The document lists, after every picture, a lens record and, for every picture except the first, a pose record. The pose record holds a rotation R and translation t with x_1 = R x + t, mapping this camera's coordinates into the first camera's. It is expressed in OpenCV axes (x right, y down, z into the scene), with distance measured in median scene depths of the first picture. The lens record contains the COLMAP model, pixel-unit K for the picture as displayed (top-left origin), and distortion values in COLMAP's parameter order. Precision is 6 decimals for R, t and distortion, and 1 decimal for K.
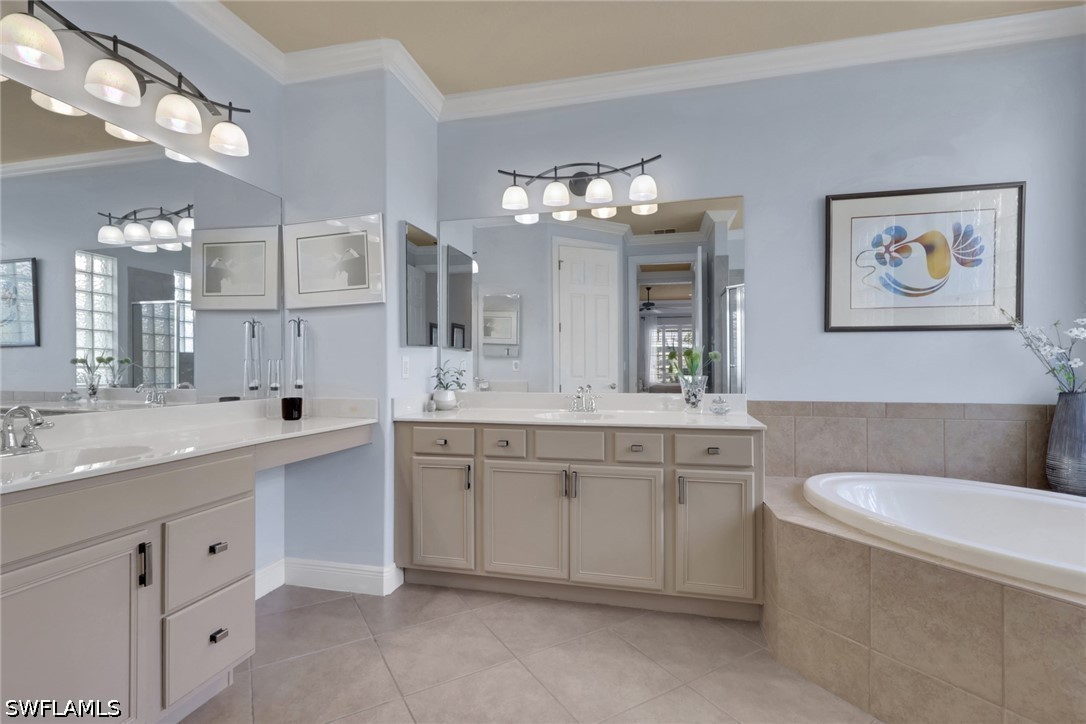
lens RADIAL K [[507.9, 0, 539.0], [0, 507.9, 365.4], [0, 0, 1]] dist [-0.001302, 0.001160]
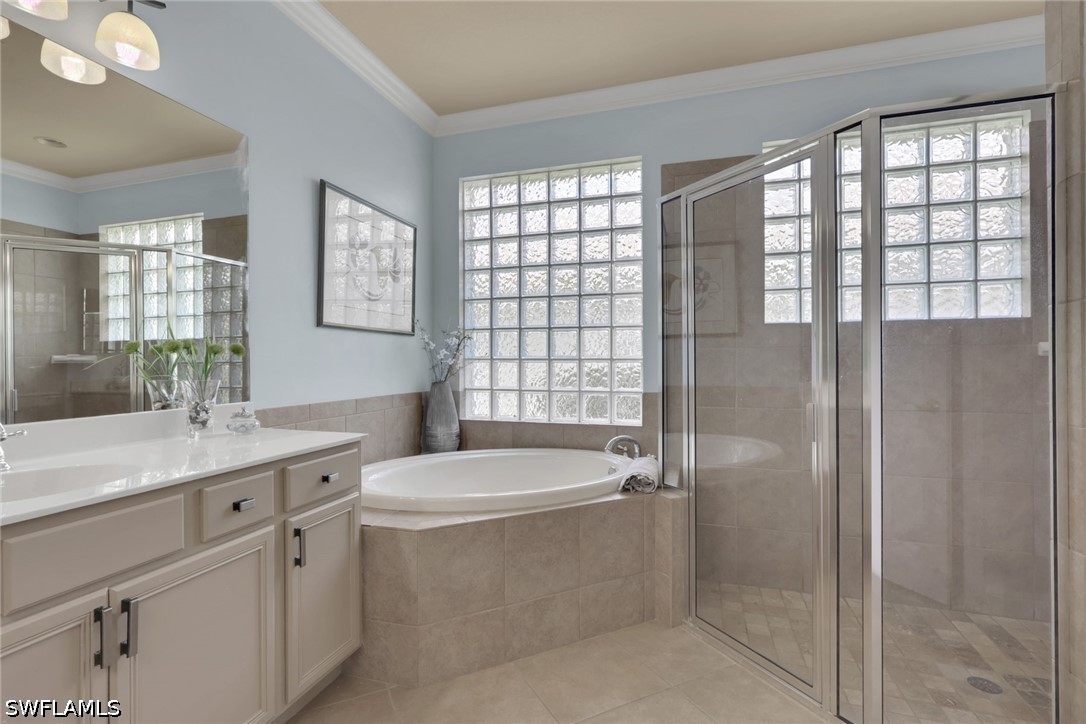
lens RADIAL K [[507.9, 0, 537.7], [0, 507.9, 361.2], [0, 0, 1]] dist [-0.001302, 0.001160]
pose [[0.062018, 0.003643, 0.998068, -0.359502], [0.004442, 0.999982, -0.003926, 0.000942], [-0.998065, 0.004677, 0.062000, 0.604322]]
